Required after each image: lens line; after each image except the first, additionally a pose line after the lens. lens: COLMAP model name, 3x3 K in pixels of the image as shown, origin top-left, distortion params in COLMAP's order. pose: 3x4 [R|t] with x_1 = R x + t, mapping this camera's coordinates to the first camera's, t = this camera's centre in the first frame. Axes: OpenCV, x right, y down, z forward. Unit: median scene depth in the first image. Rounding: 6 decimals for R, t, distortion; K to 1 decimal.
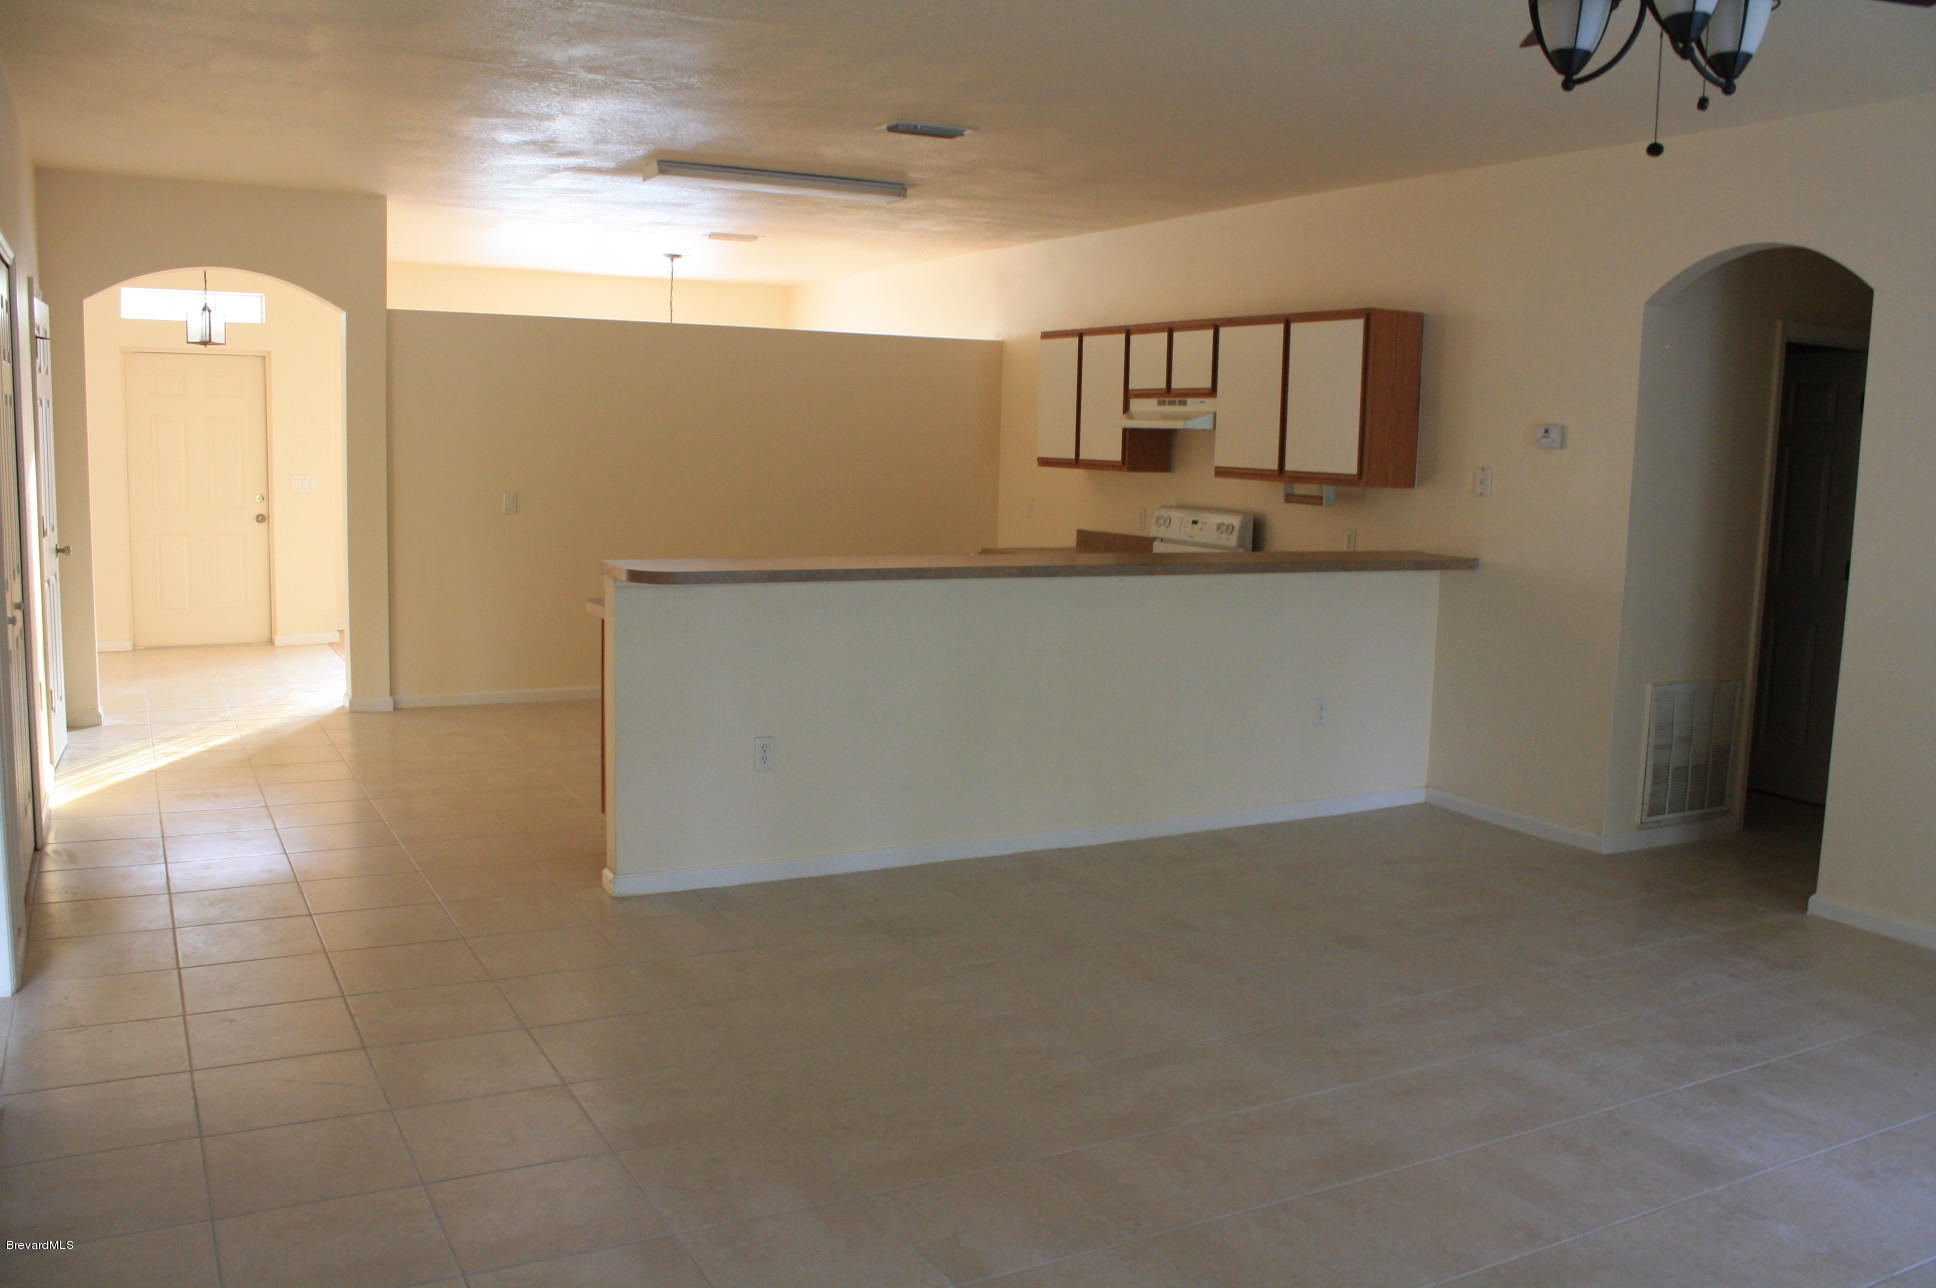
lens RADIAL K [[1625.4, 0, 968.0], [0, 1625.4, 644.0], [0, 0, 1]] dist [-0.171036, 0.157212]
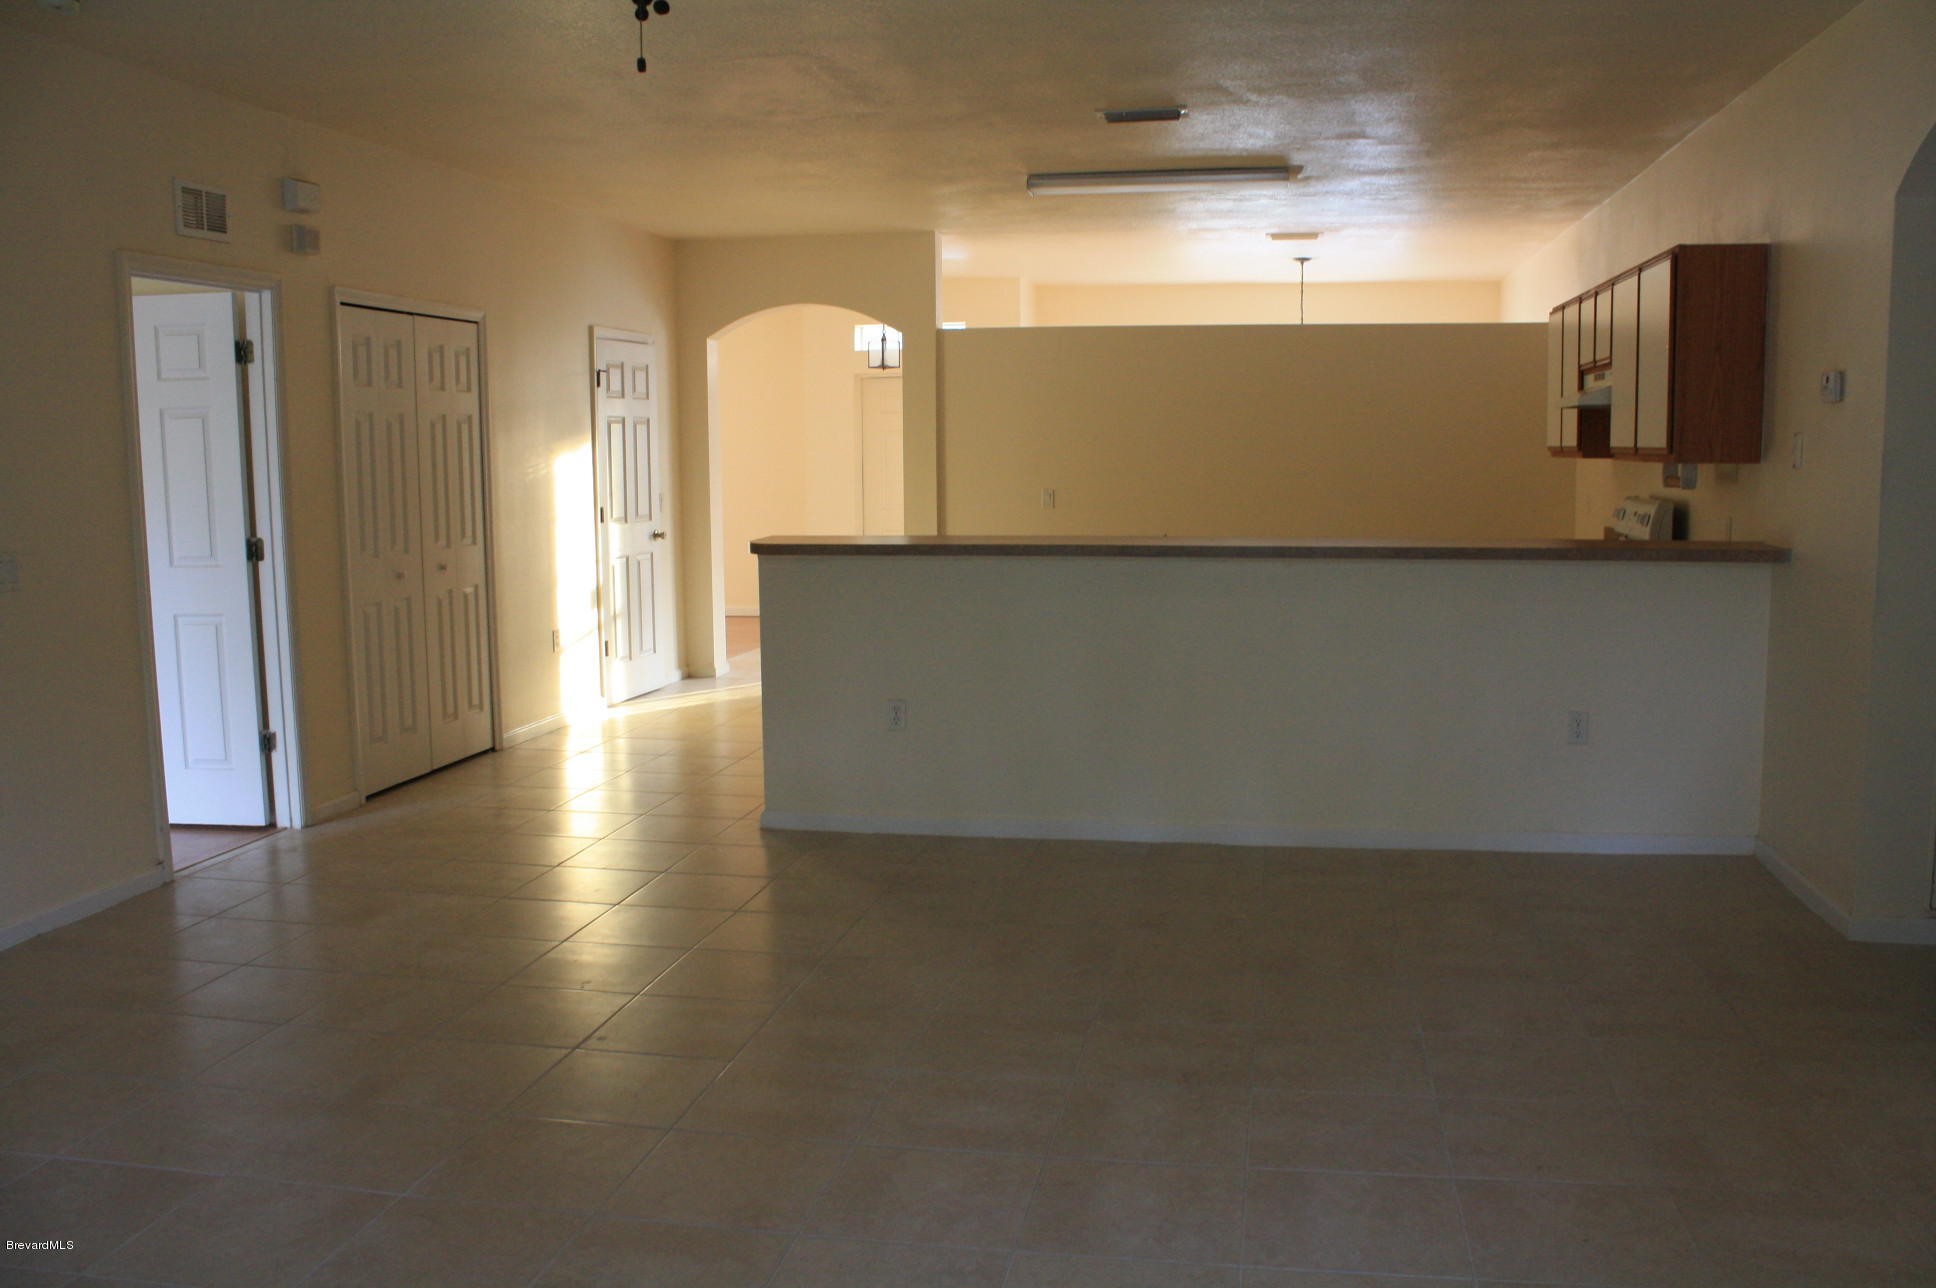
lens RADIAL K [[1625.4, 0, 968.0], [0, 1625.4, 644.0], [0, 0, 1]] dist [-0.171036, 0.157212]
pose [[0.767927, 0.041791, -0.639173, 0.433020], [-0.049711, 0.998748, 0.005577, 0.008077], [0.638605, 0.027491, 0.769043, 0.130165]]
